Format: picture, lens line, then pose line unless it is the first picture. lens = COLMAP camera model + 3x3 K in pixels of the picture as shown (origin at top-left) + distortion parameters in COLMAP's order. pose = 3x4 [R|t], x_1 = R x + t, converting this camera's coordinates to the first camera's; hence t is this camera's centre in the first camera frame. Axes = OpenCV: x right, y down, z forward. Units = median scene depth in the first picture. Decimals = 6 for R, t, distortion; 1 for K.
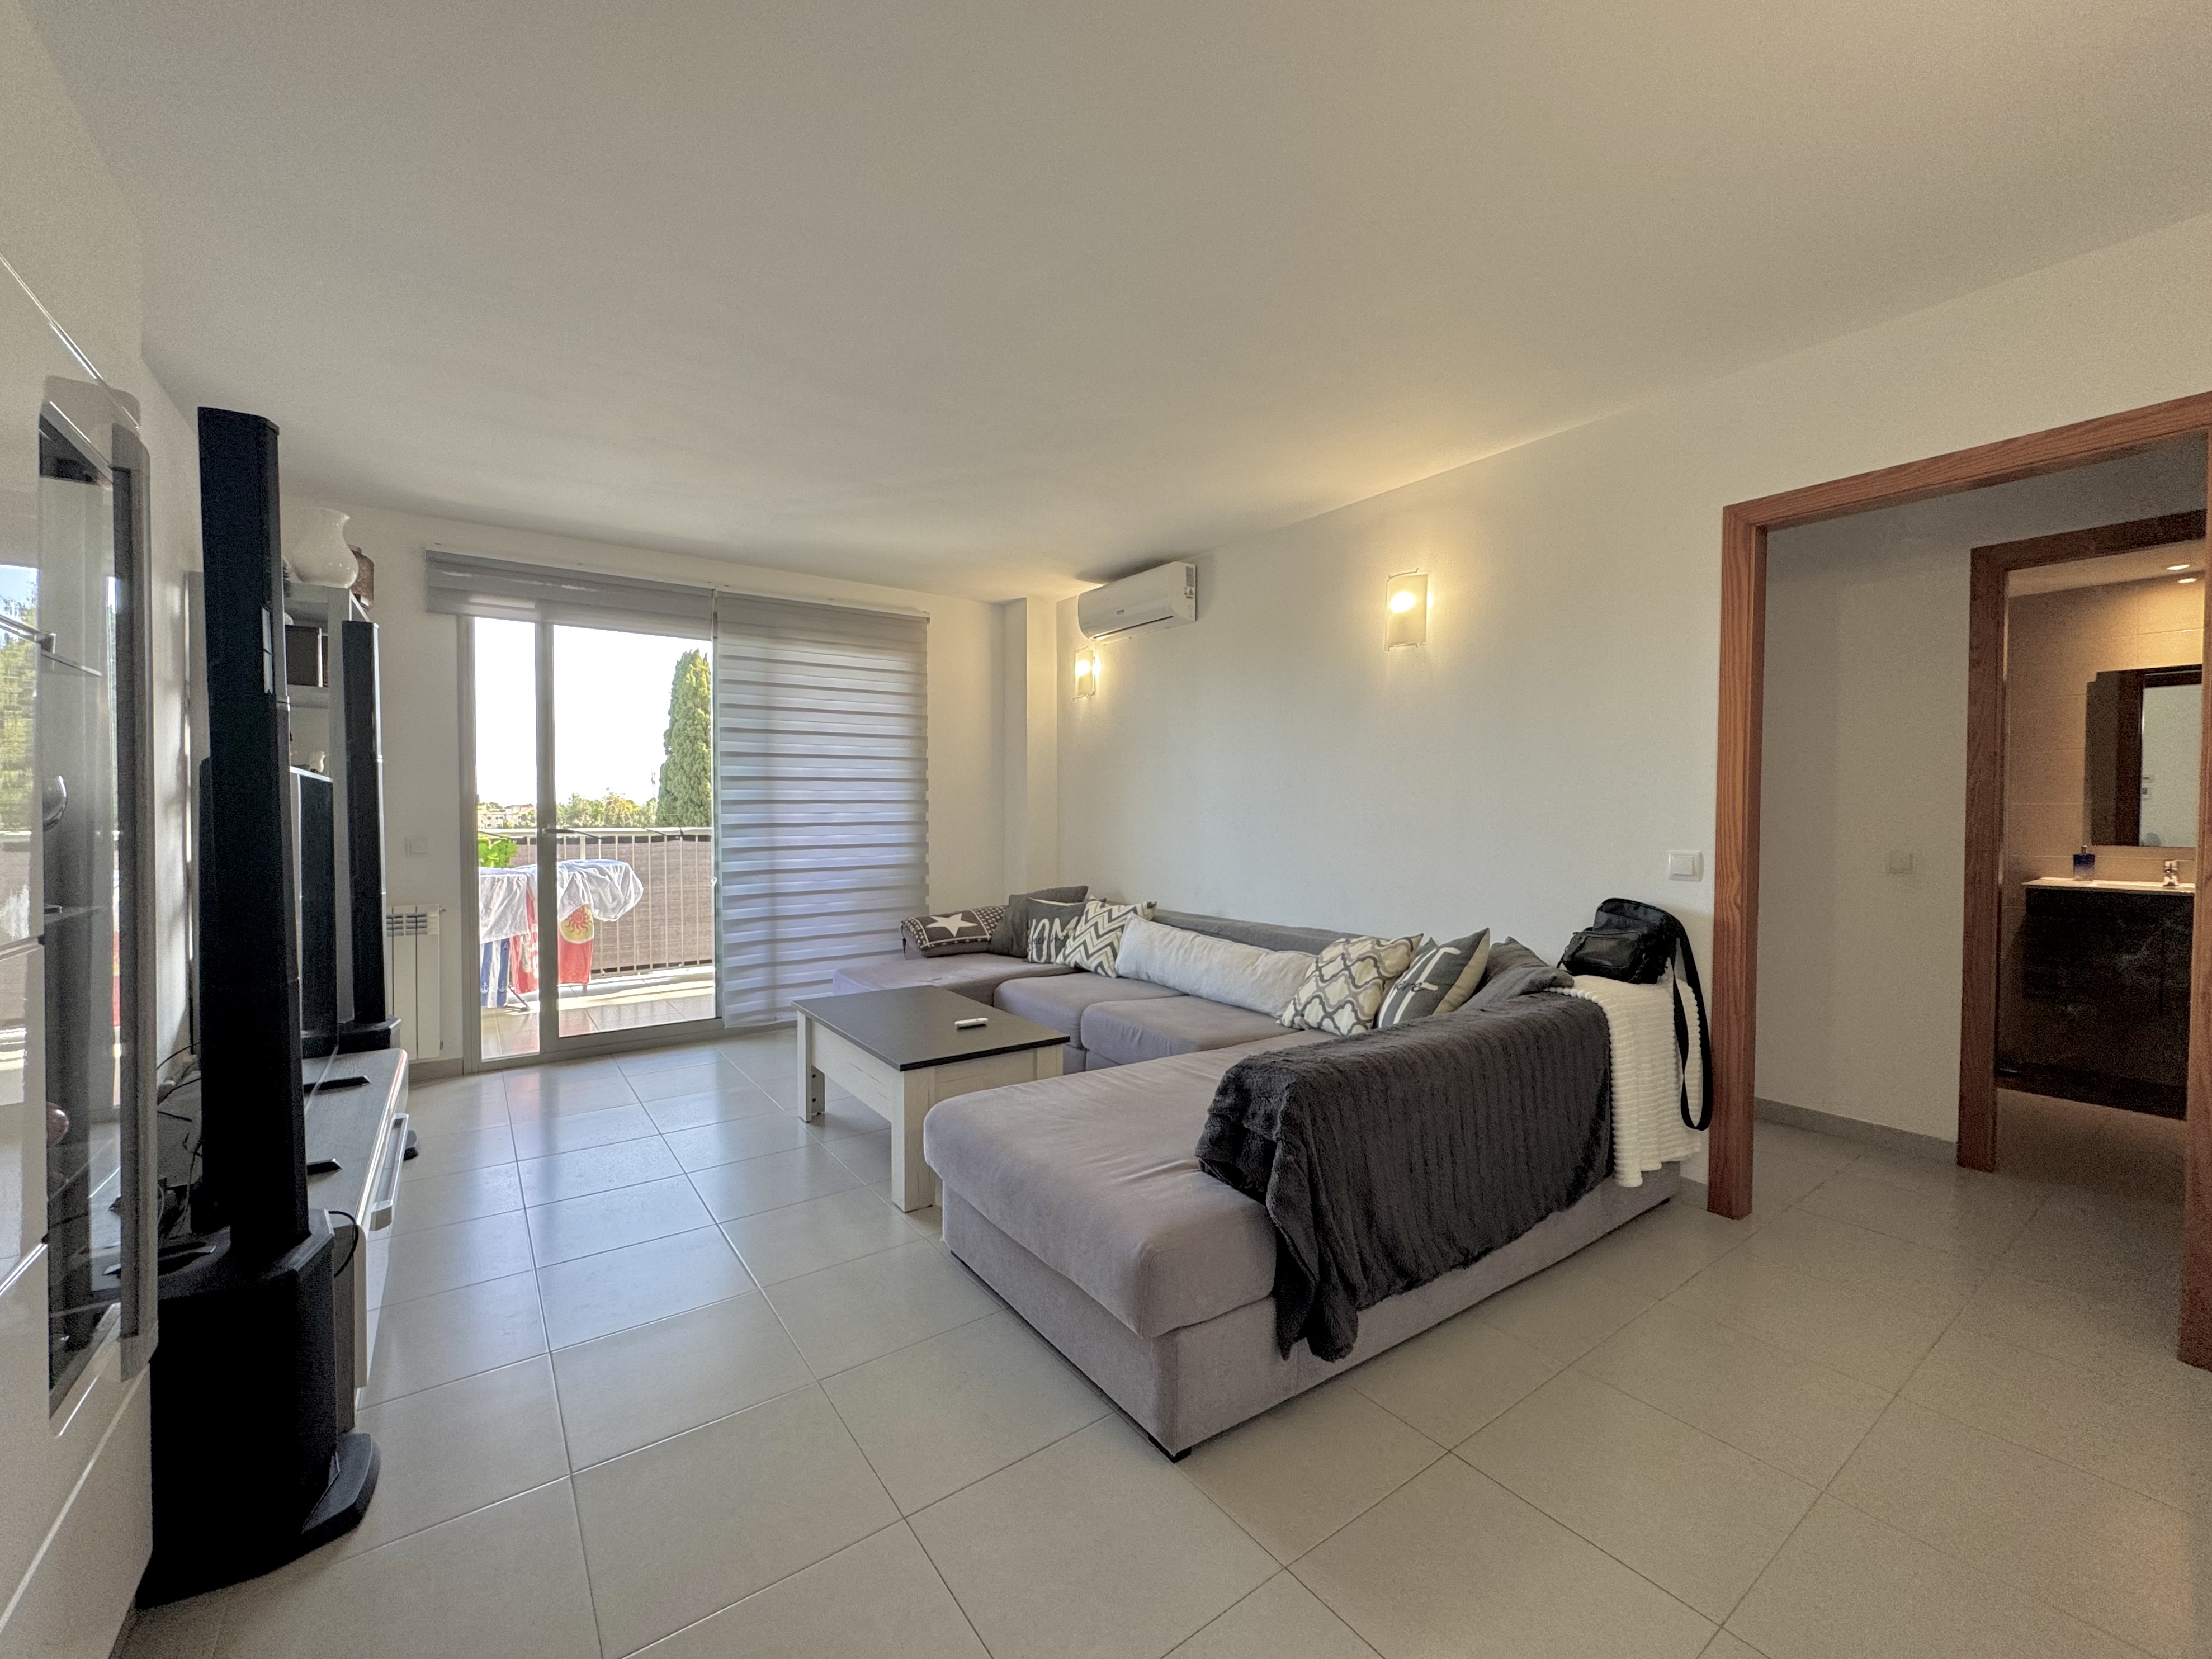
lens RADIAL K [[882.2, 0, 1106.0], [0, 882.2, 829.5], [0, 0, 1]] dist [0.000950, 0.000121]
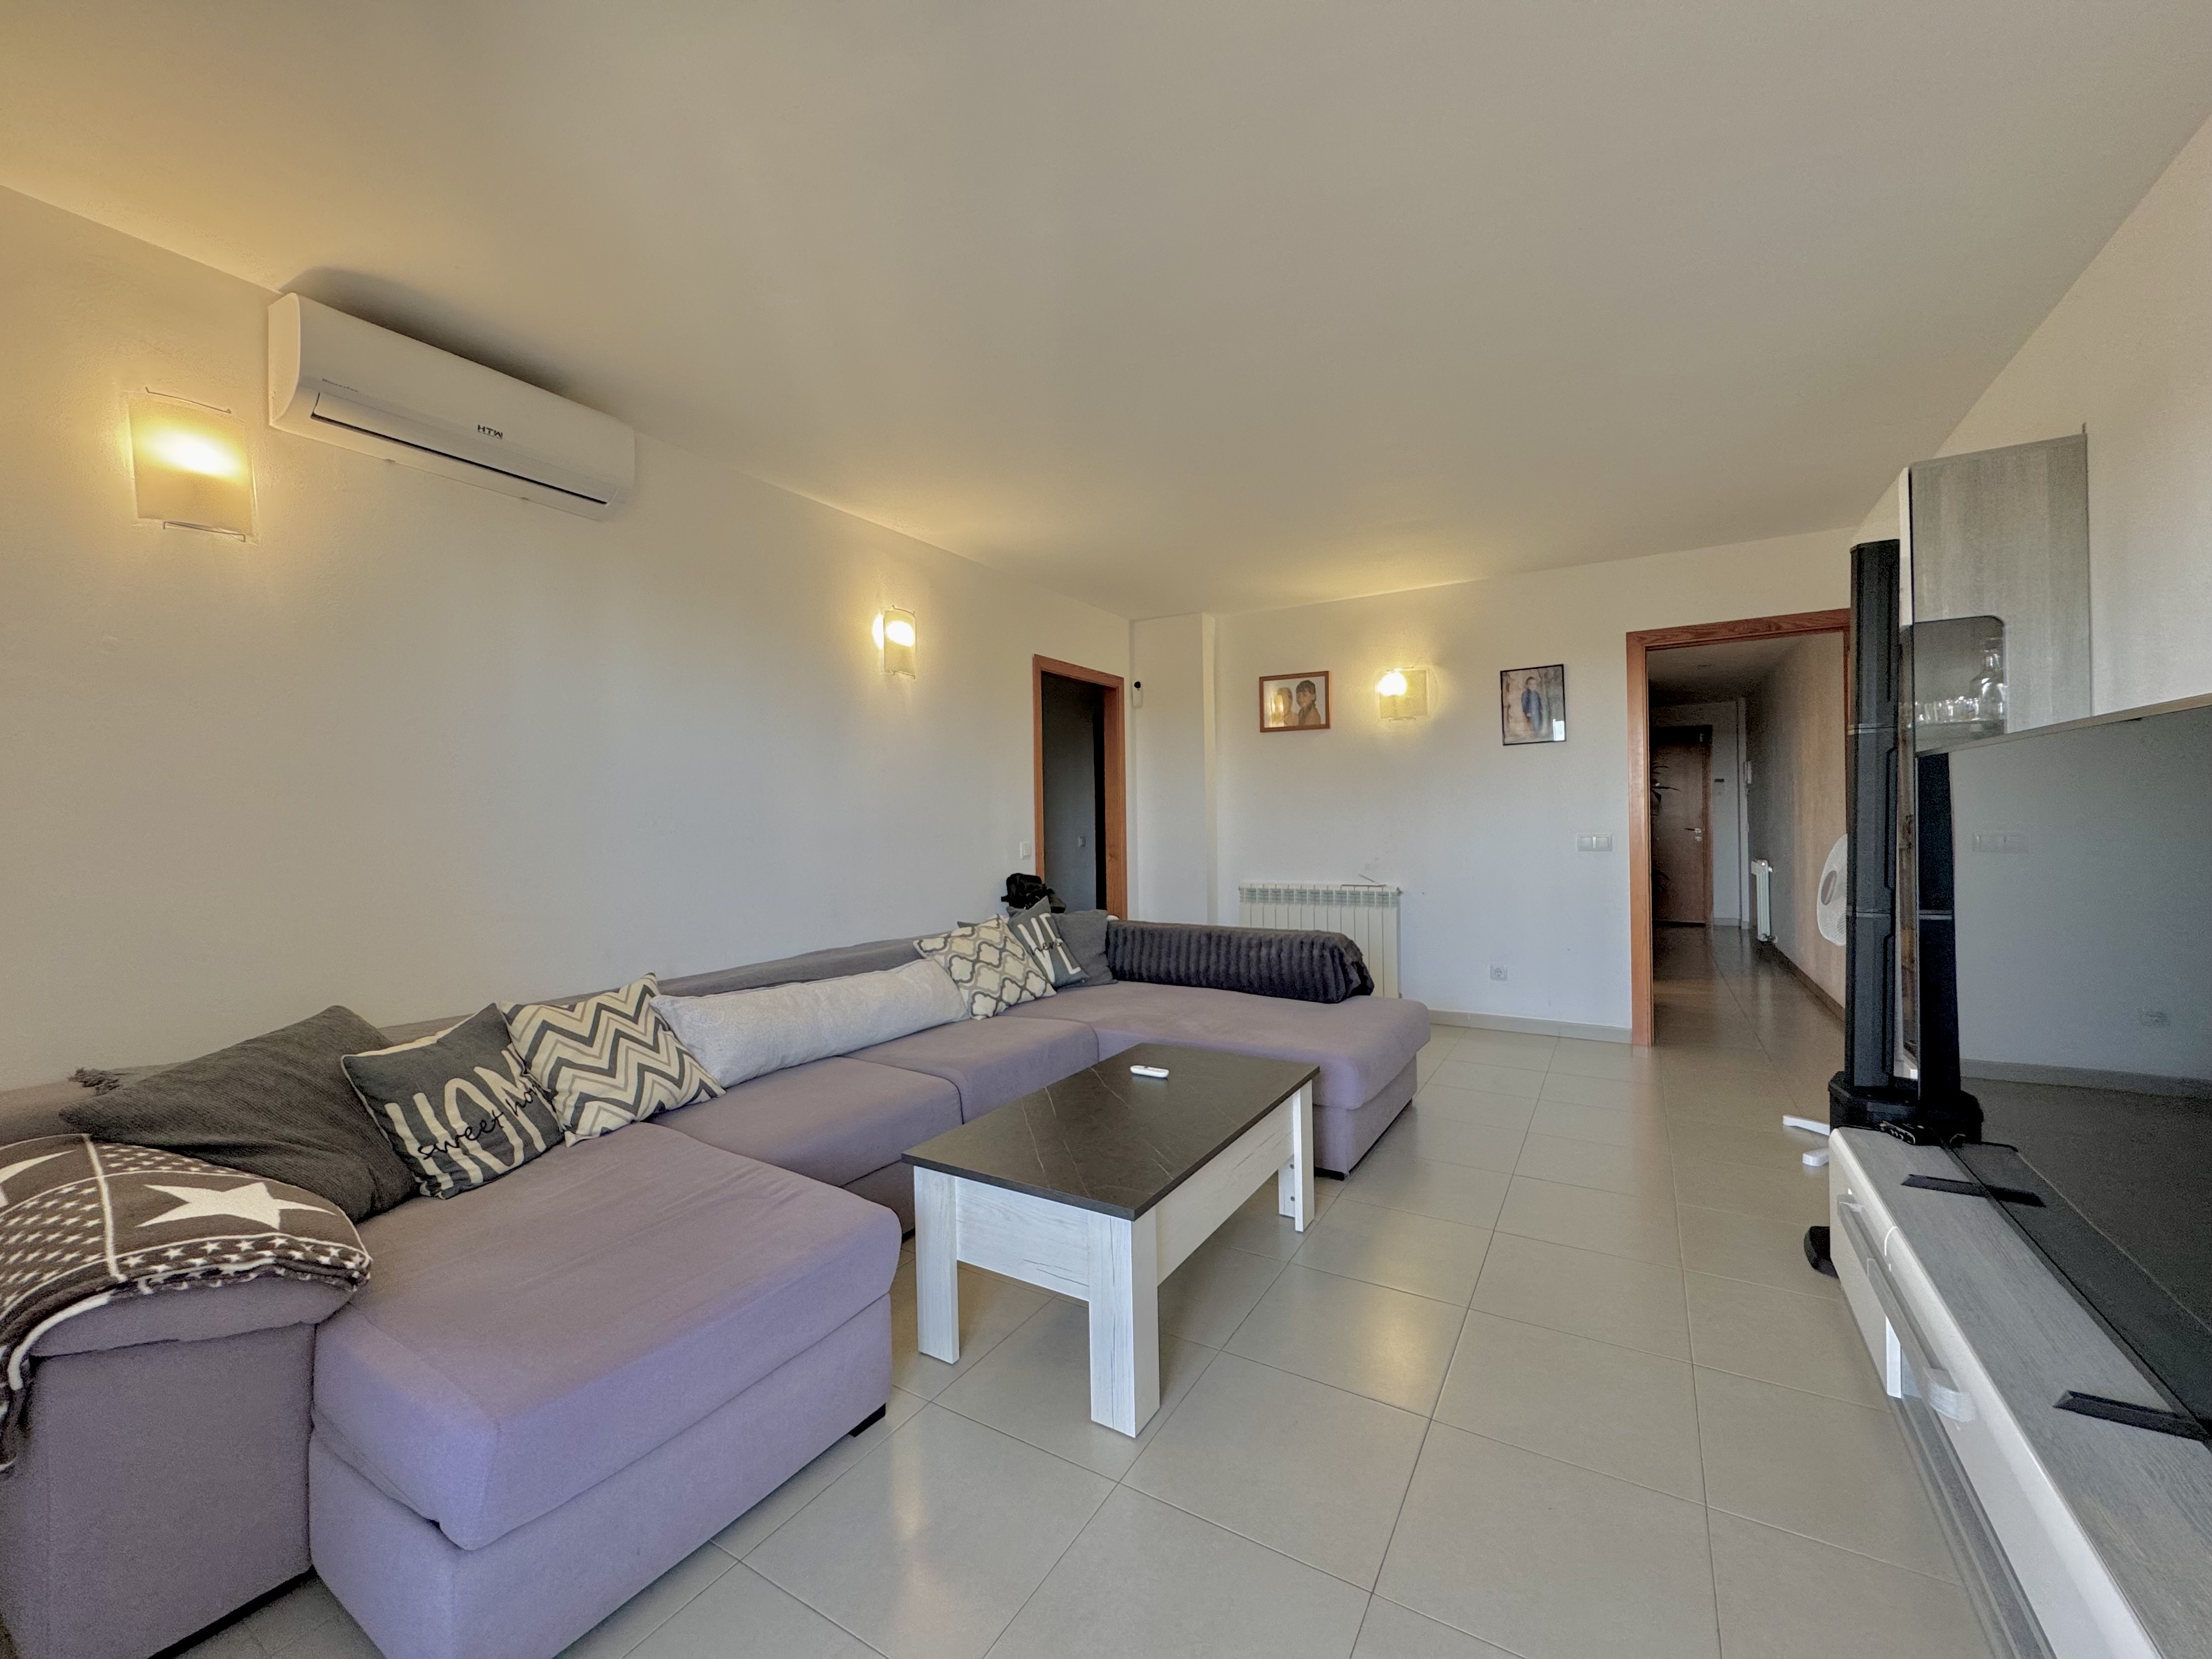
lens RADIAL K [[882.2, 0, 1106.0], [0, 882.2, 829.5], [0, 0, 1]] dist [0.000950, 0.000121]
pose [[-0.388970, -0.001506, 0.921249, -0.798388], [0.037105, 0.999162, 0.017300, -0.020029], [-0.920503, 0.040912, -0.388588, 1.200945]]
